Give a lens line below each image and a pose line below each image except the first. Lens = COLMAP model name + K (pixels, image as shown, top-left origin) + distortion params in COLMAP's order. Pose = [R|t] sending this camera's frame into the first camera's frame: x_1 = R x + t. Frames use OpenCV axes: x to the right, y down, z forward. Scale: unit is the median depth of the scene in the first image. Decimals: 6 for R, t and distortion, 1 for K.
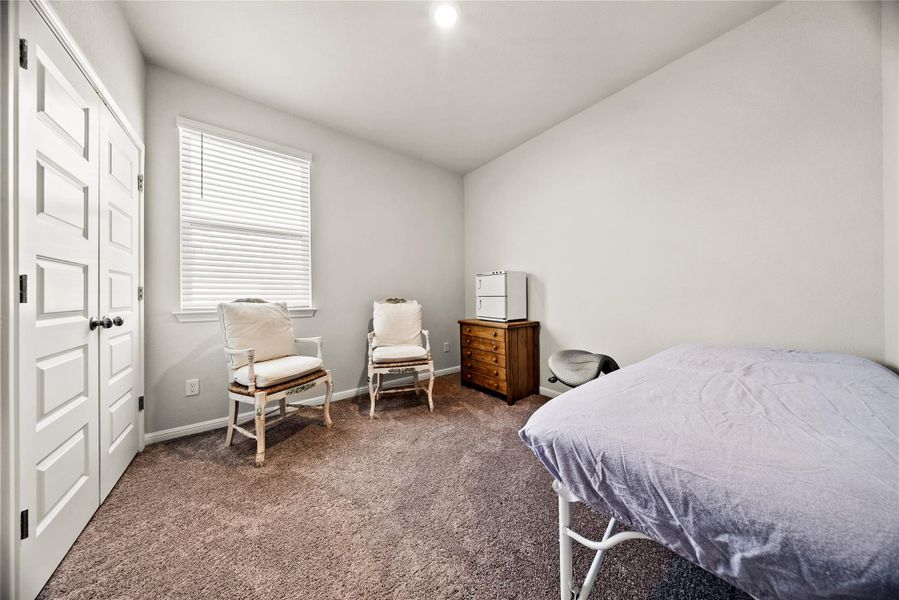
lens RADIAL K [[266.5, 0, 454.7], [0, 266.5, 298.2], [0, 0, 1]] dist [0.001731, -0.001174]
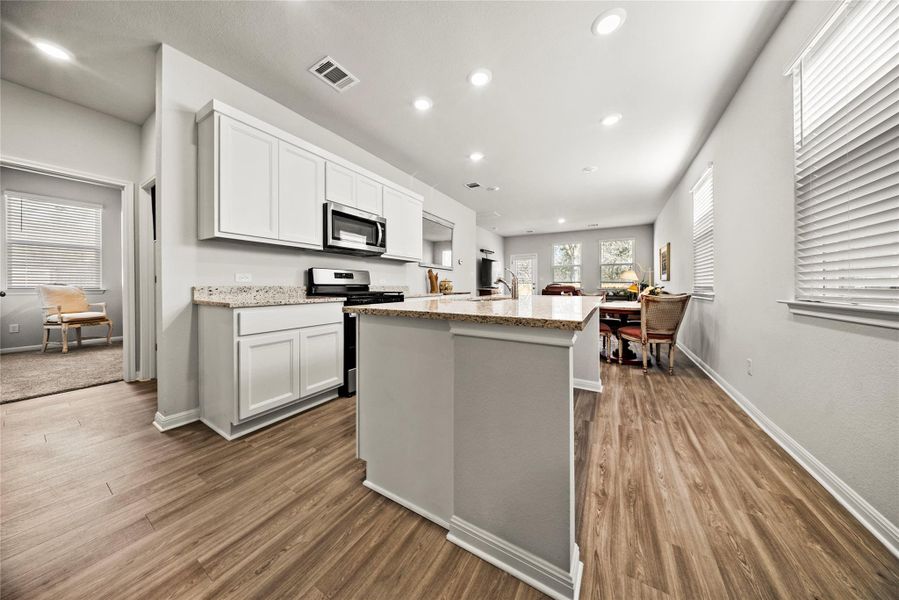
lens RADIAL K [[266.5, 0, 447.9], [0, 266.5, 283.6], [0, 0, 1]] dist [0.001731, -0.001174]
pose [[0.936670, 0.011328, 0.350031, 1.307348], [-0.011707, 0.999931, -0.001032, -0.030953], [-0.350019, -0.003131, 0.936738, -1.931343]]
